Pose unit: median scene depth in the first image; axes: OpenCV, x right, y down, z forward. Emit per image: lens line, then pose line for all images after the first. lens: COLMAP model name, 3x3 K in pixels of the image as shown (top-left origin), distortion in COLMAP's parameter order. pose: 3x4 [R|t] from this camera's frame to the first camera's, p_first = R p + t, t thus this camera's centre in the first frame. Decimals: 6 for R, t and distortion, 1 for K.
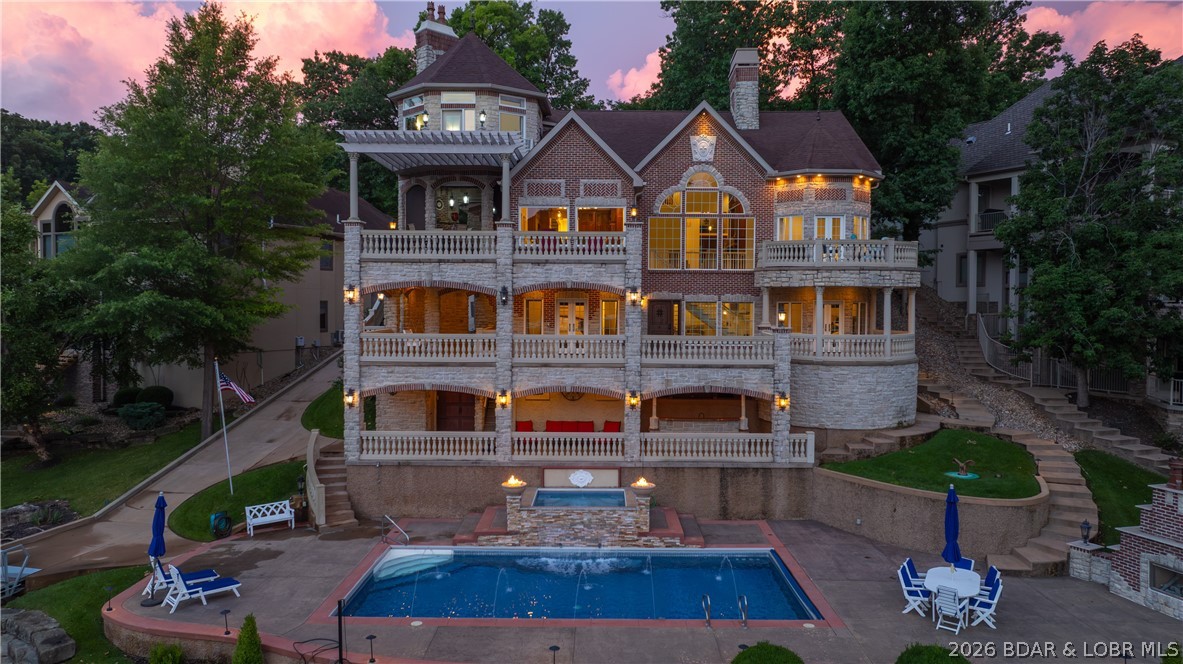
lens RADIAL K [[830.3, 0, 597.1], [0, 830.3, 327.7], [0, 0, 1]] dist [-0.021200, 0.001437]
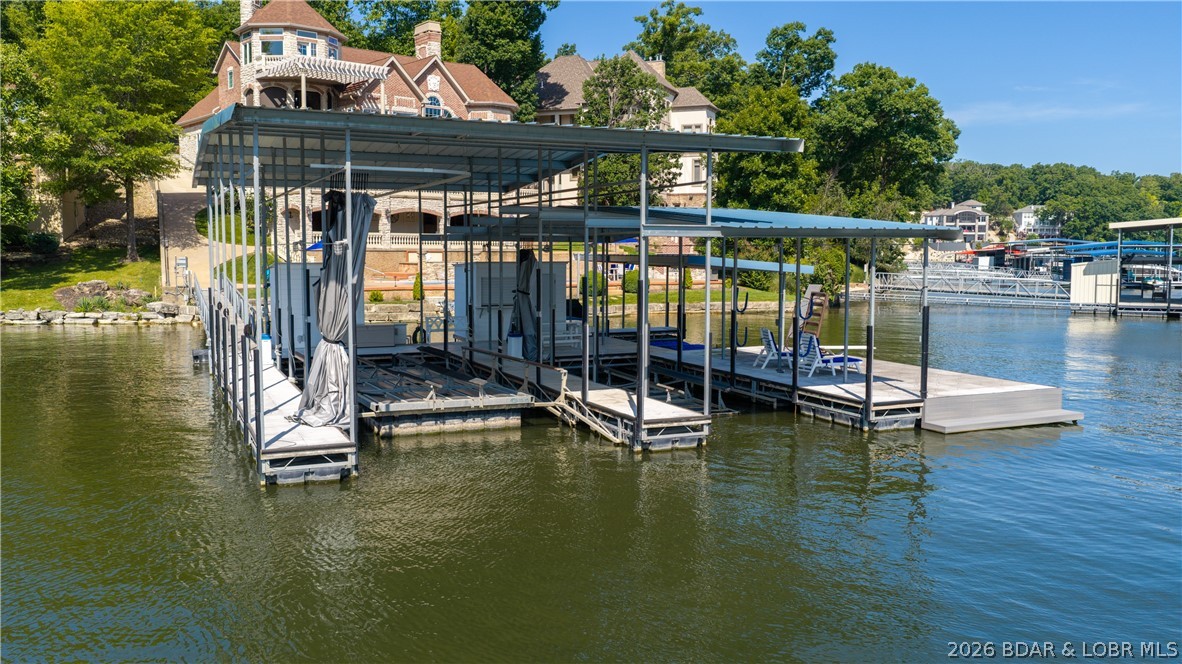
lens RADIAL K [[975.4, 0, 590.9], [0, 975.4, 331.6], [0, 0, 1]] dist [0.028936, -0.062583]
pose [[0.762023, -0.055642, 0.645155, -1.179251], [0.018237, 0.997750, 0.064511, 0.214372], [-0.647293, -0.037394, 0.761323, -0.957217]]
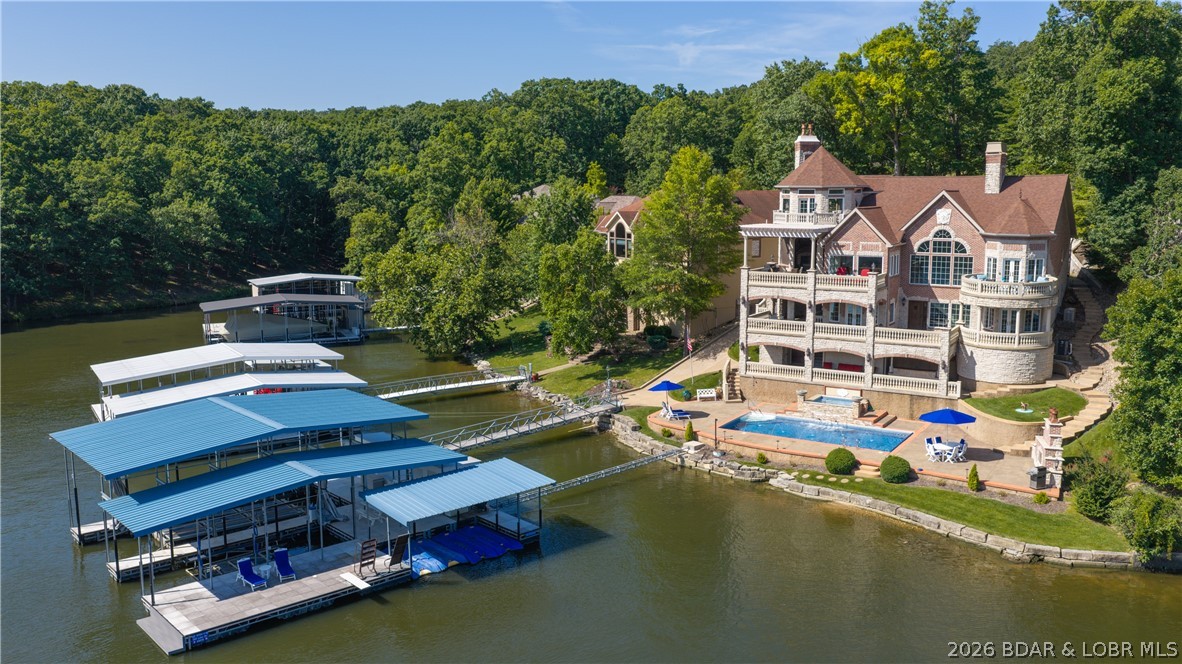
lens RADIAL K [[975.4, 0, 590.9], [0, 975.4, 331.6], [0, 0, 1]] dist [0.028936, -0.062583]
pose [[0.845960, 0.070031, -0.528629, 0.740700], [-0.004809, 0.992300, 0.123760, -0.276622], [0.533225, -0.102154, 0.839783, -1.412891]]
